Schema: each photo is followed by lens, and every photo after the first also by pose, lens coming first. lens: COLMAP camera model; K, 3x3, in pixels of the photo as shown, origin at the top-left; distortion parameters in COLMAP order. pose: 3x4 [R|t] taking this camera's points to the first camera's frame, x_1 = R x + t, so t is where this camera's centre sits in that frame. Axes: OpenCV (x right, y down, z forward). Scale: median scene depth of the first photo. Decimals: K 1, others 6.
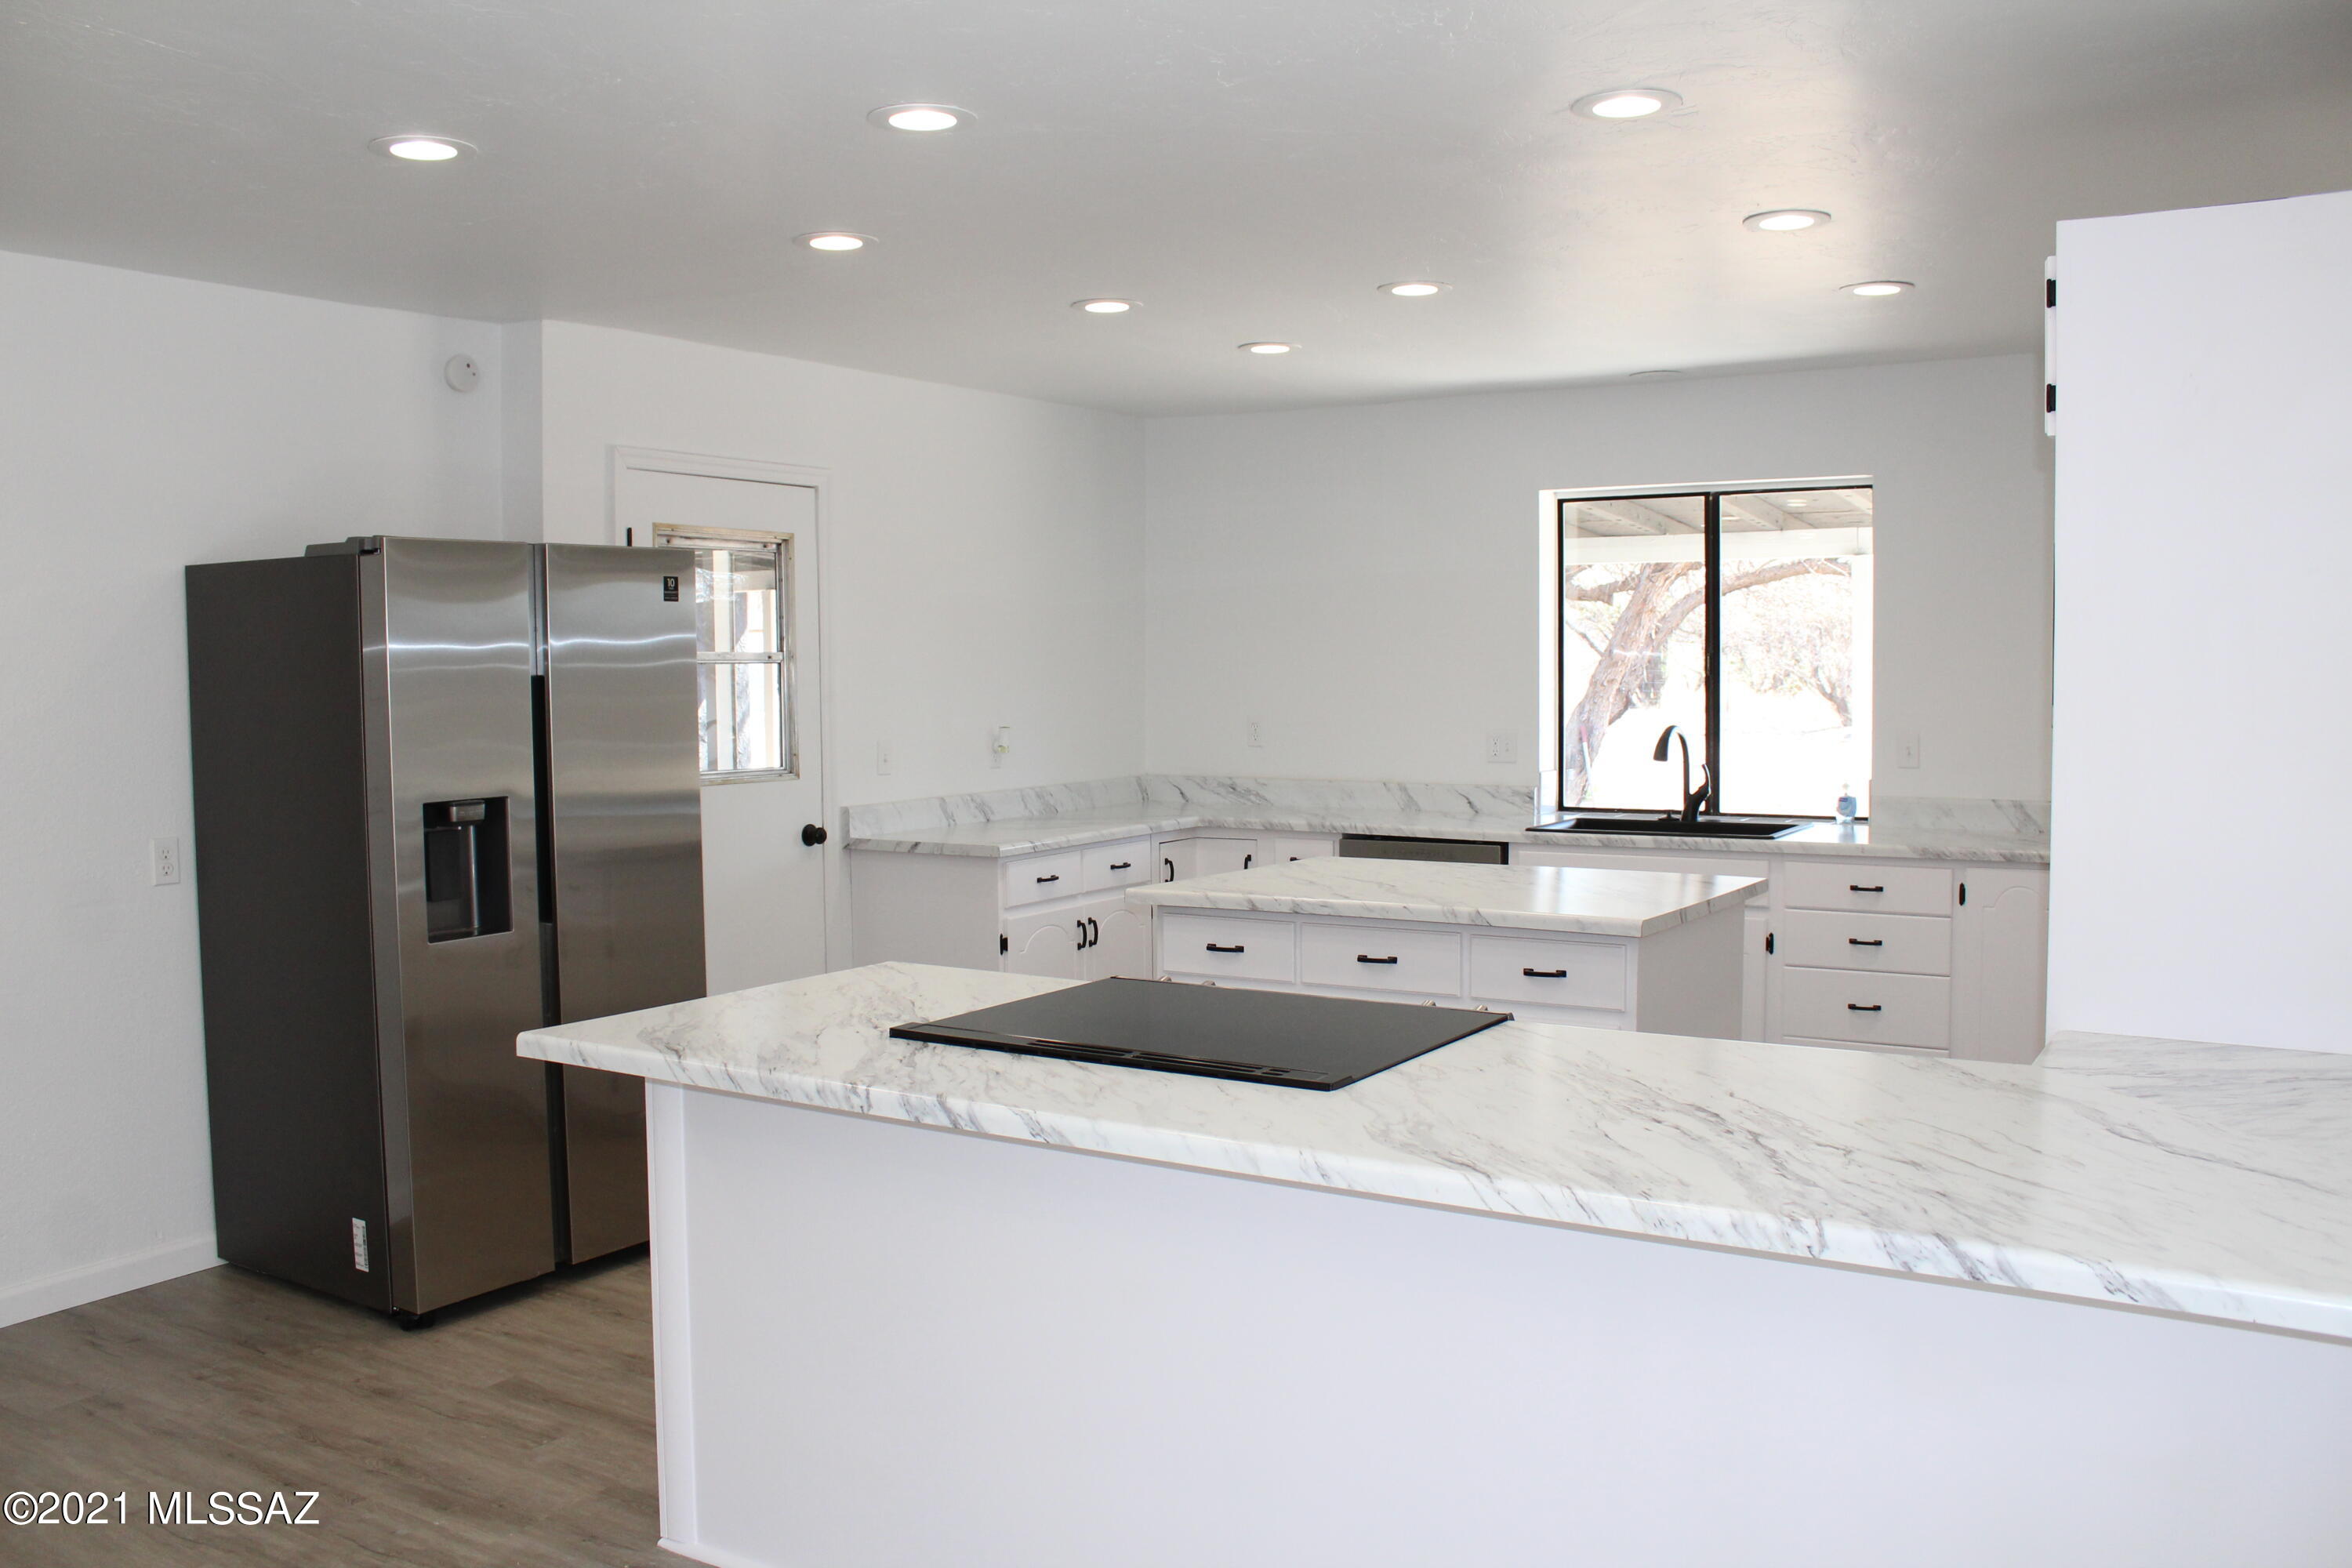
lens RADIAL K [[1941.3, 0, 1154.5], [0, 1941.3, 782.6], [0, 0, 1]] dist [-0.168738, 0.152838]
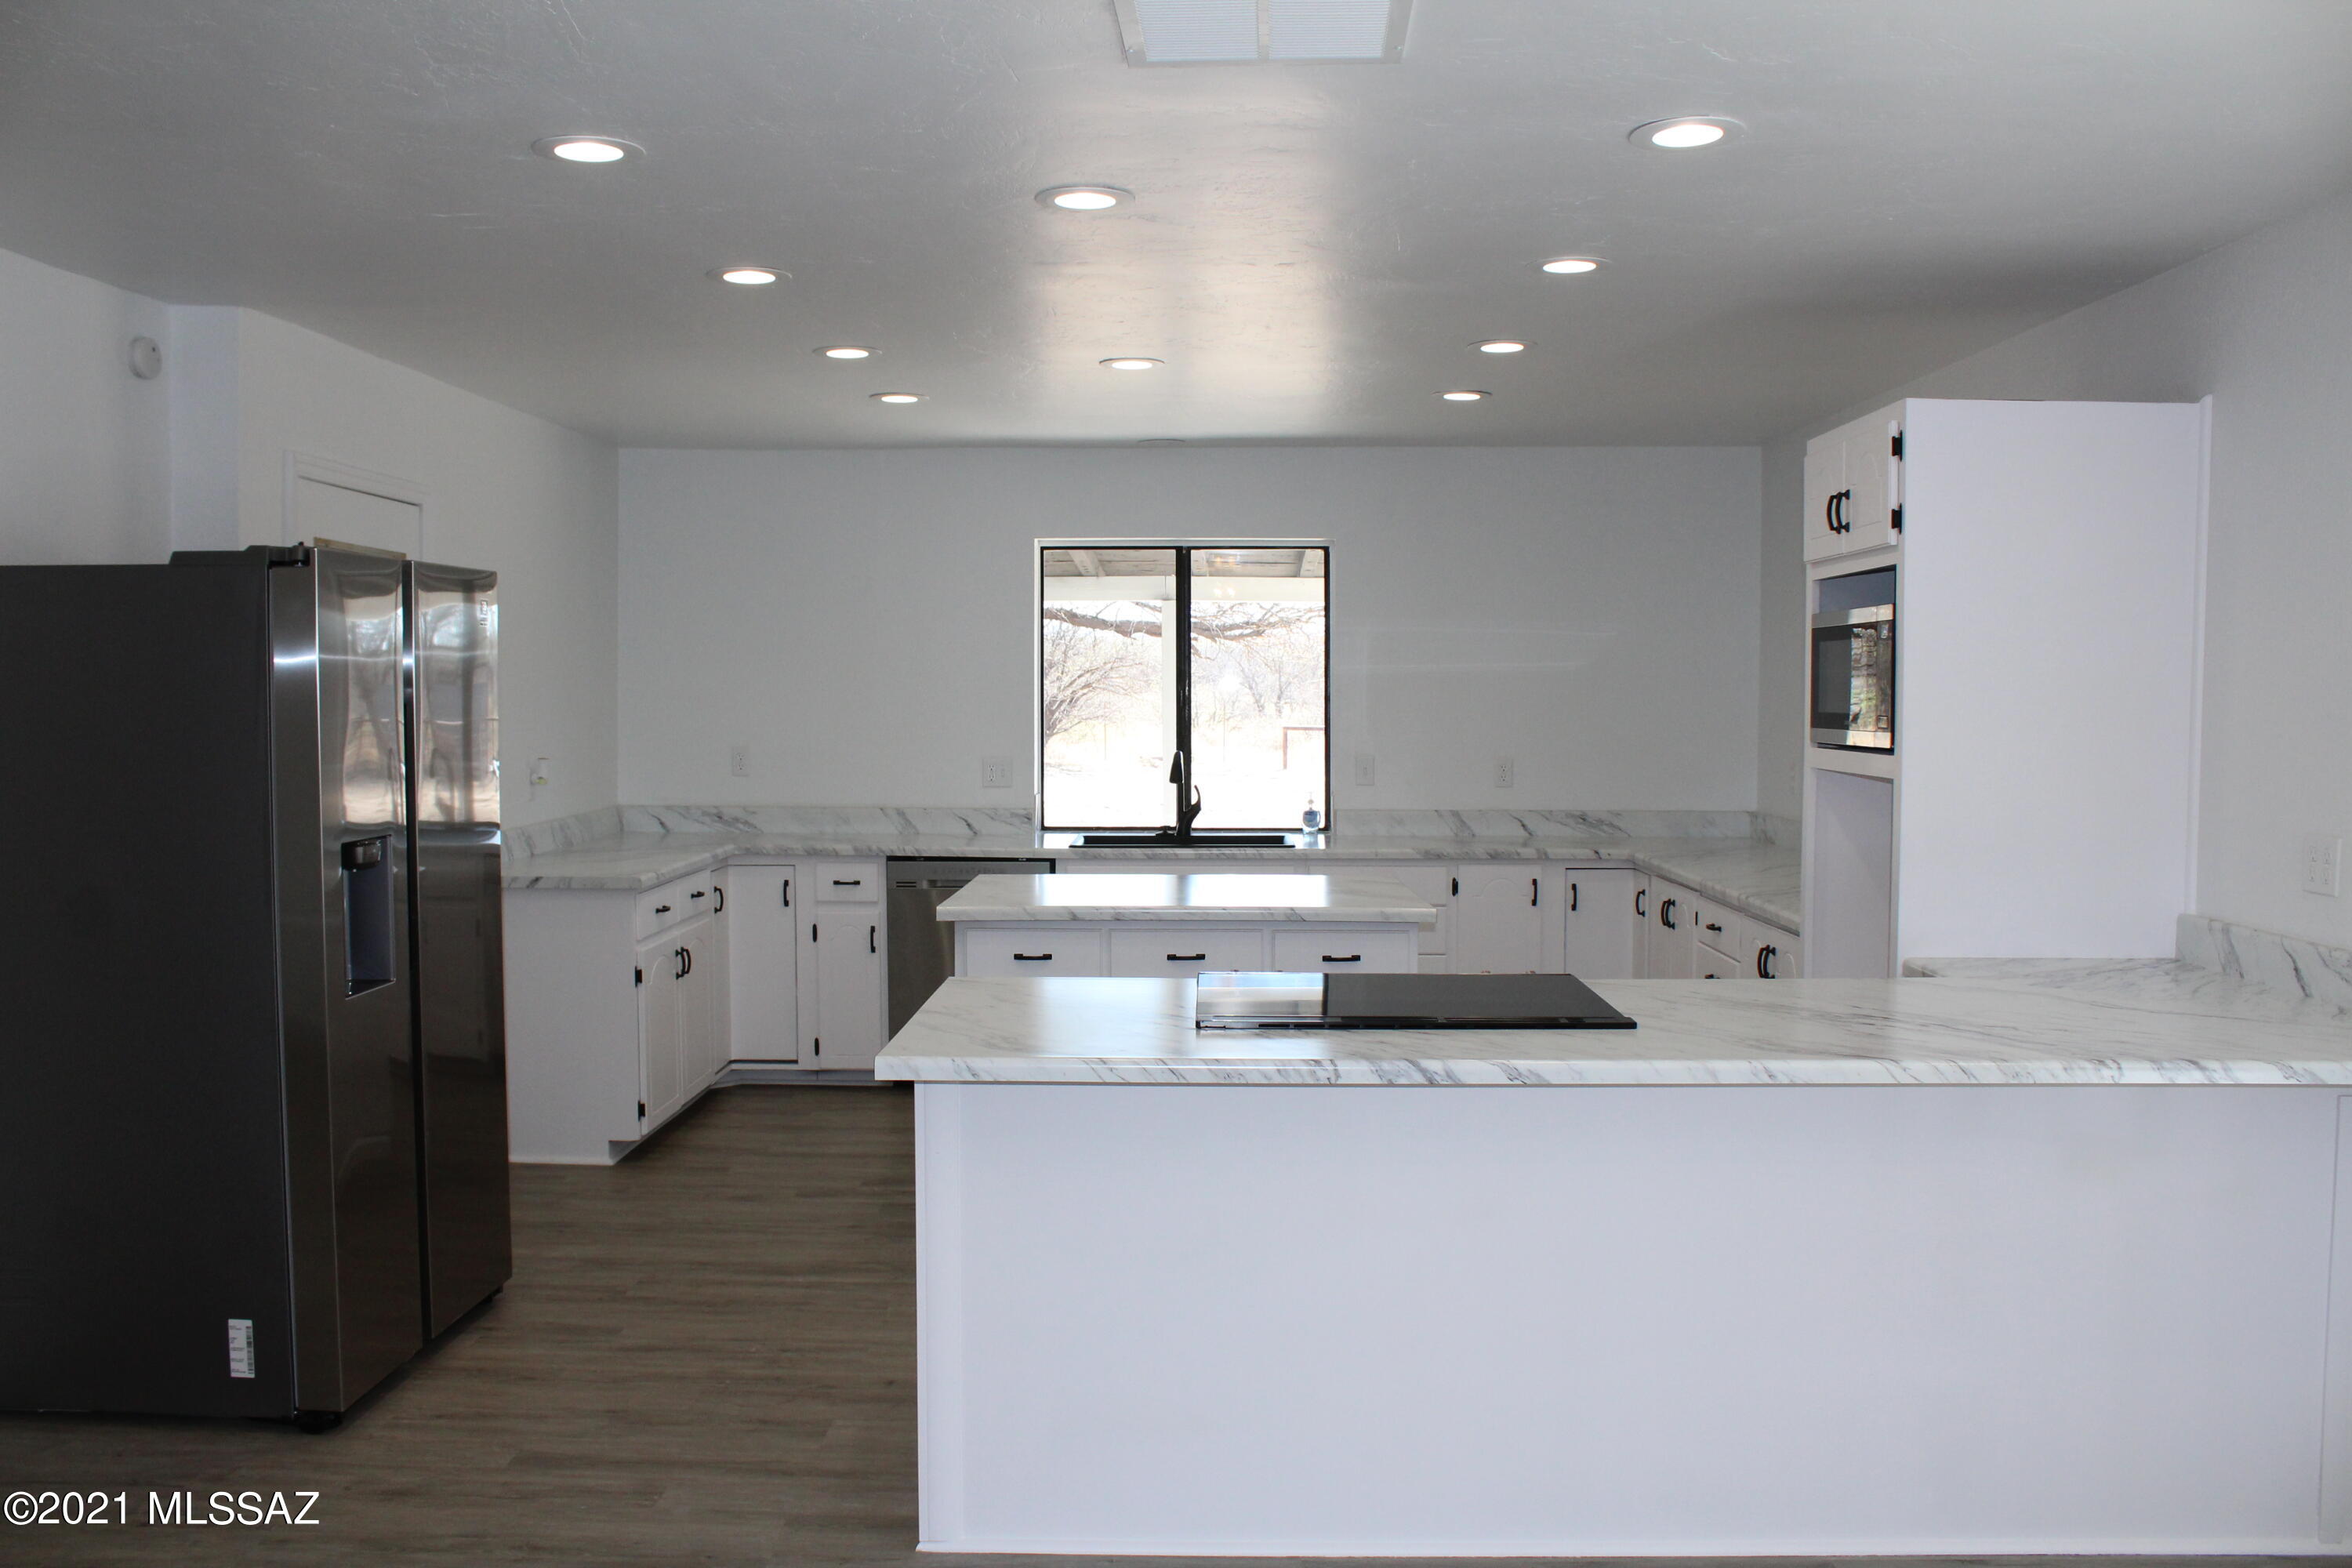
lens RADIAL K [[1944.8, 0, 1146.8], [0, 1944.8, 780.1], [0, 0, 1]] dist [-0.164493, 0.147558]
pose [[0.860491, -0.013269, 0.509292, -0.353917], [0.021767, 0.999705, -0.010732, -0.000800], [-0.509000, 0.020320, 0.860527, 0.018631]]
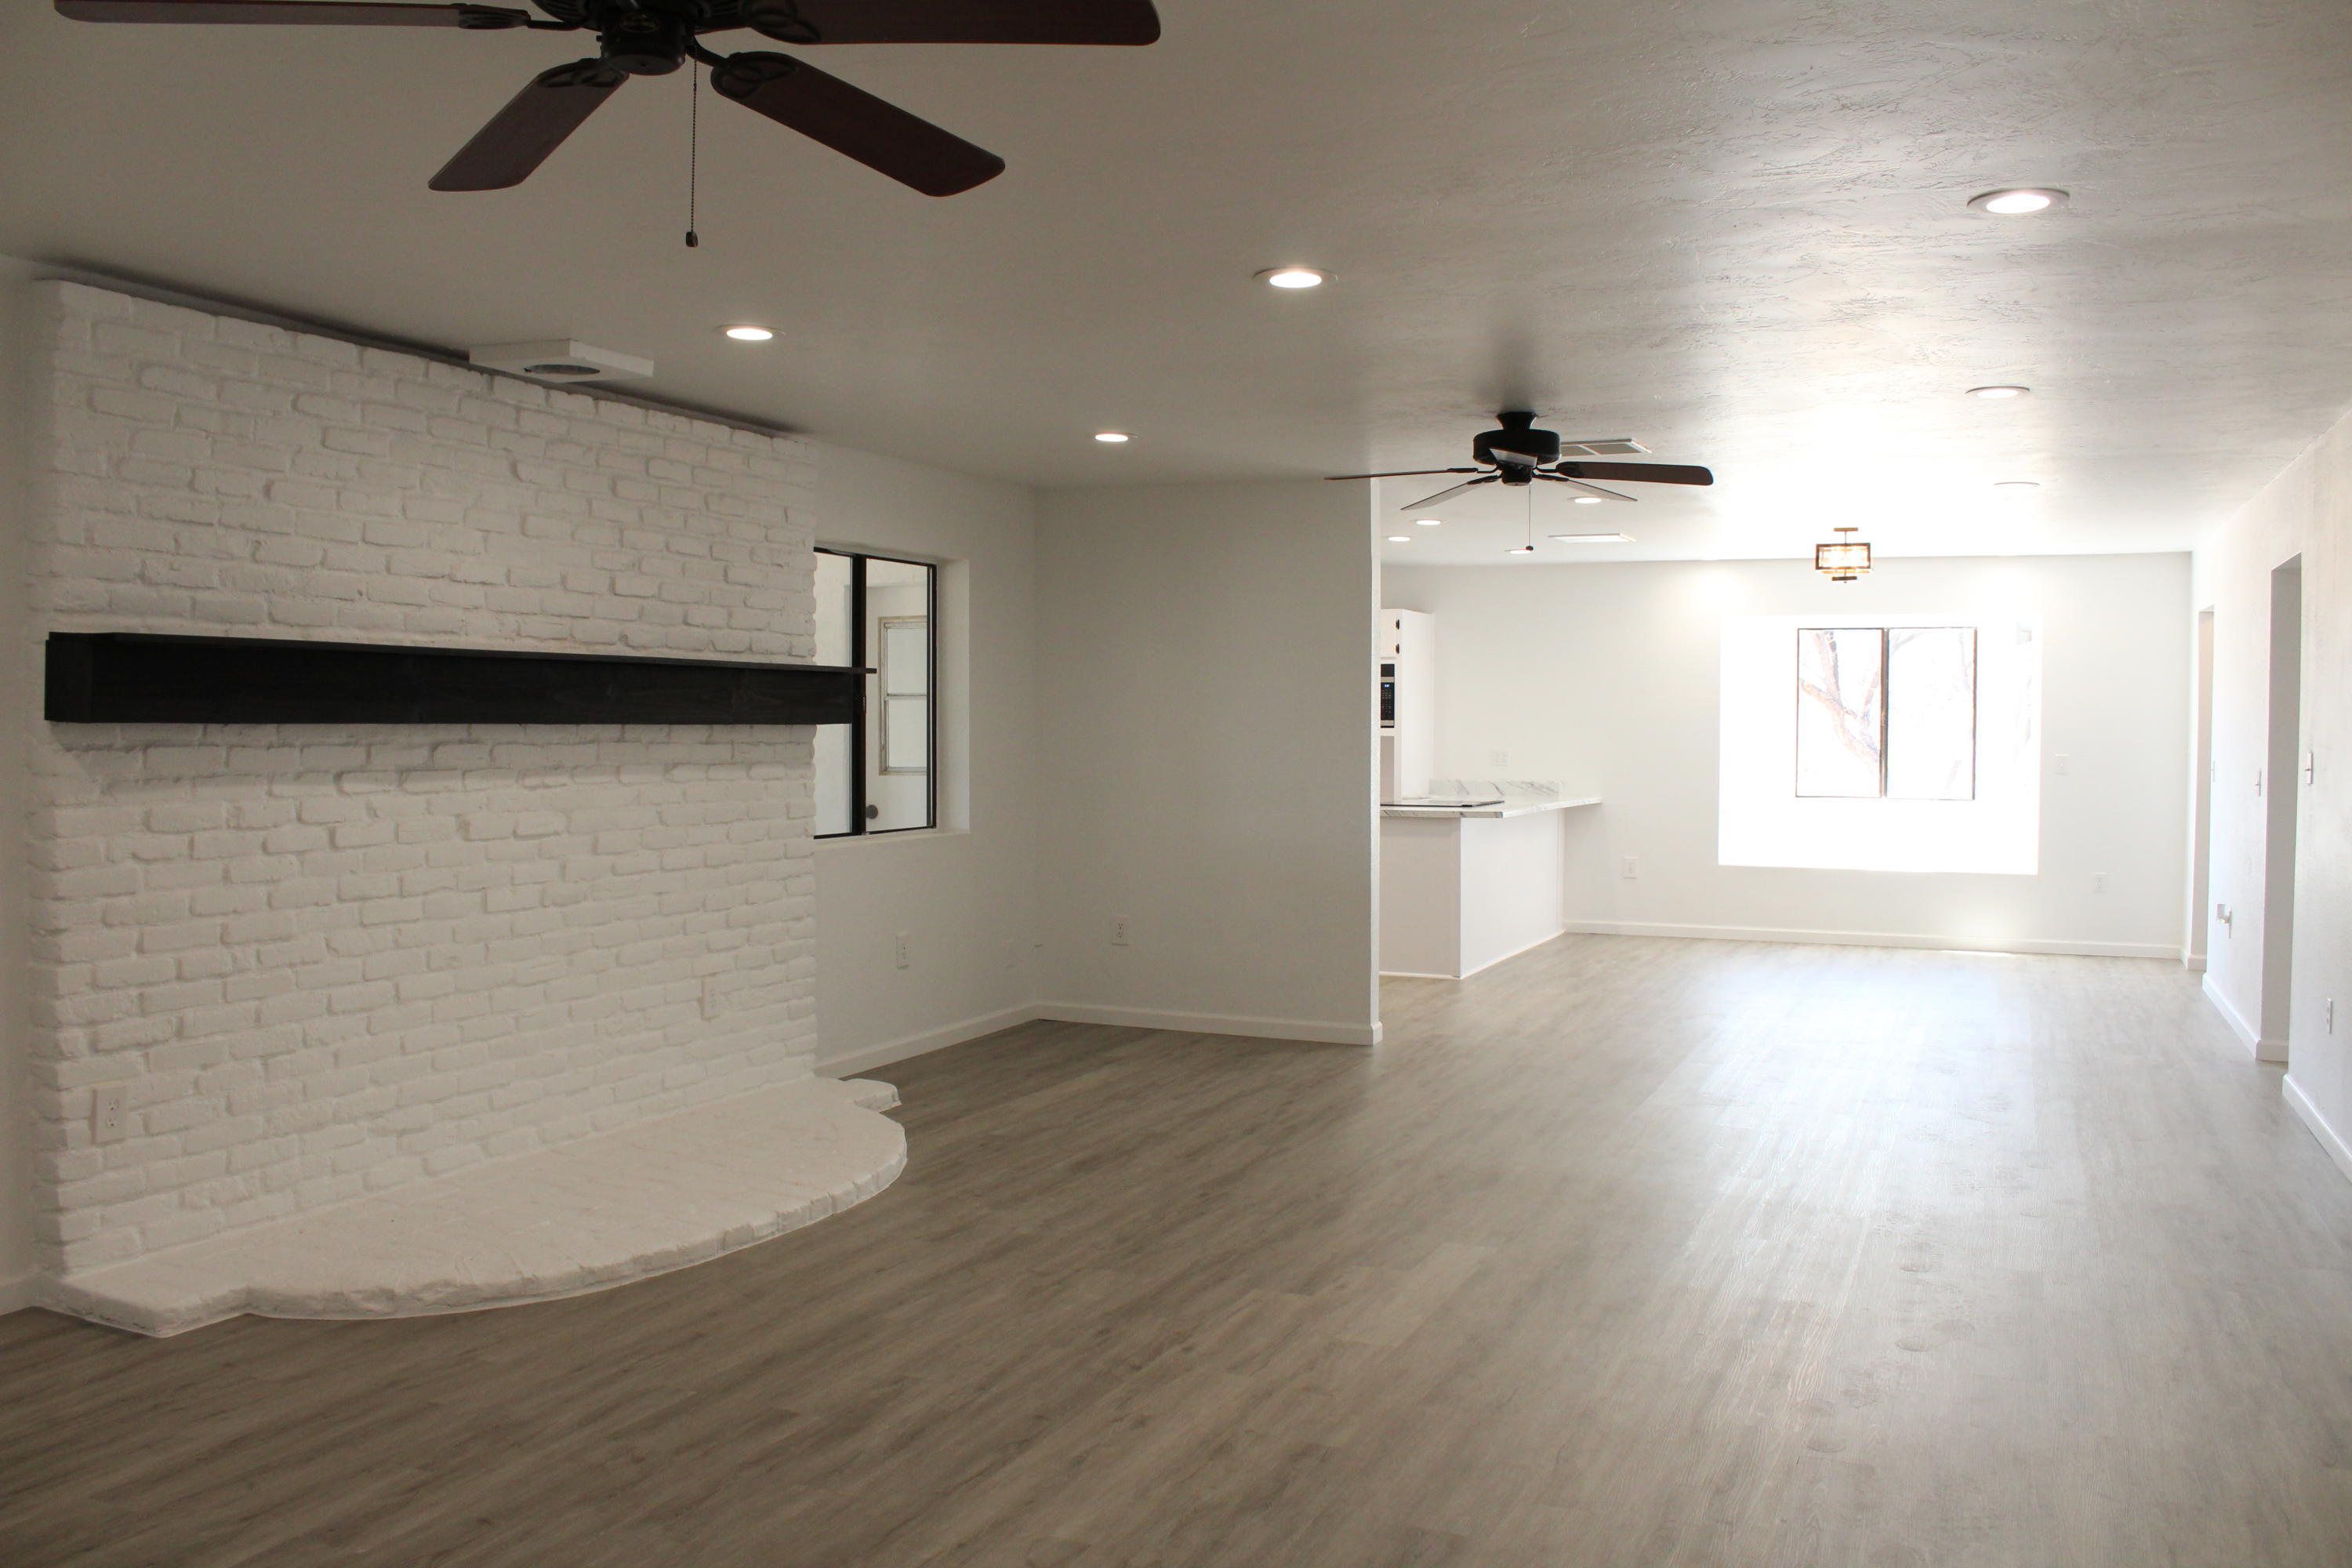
lens RADIAL K [[1944.8, 0, 1146.8], [0, 1944.8, 780.1], [0, 0, 1]] dist [-0.164493, 0.147558]
pose [[-0.140386, -0.020549, 0.989884, -1.789942], [0.057771, 0.997911, 0.028909, -0.030830], [-0.988410, 0.061245, -0.138905, 1.022783]]
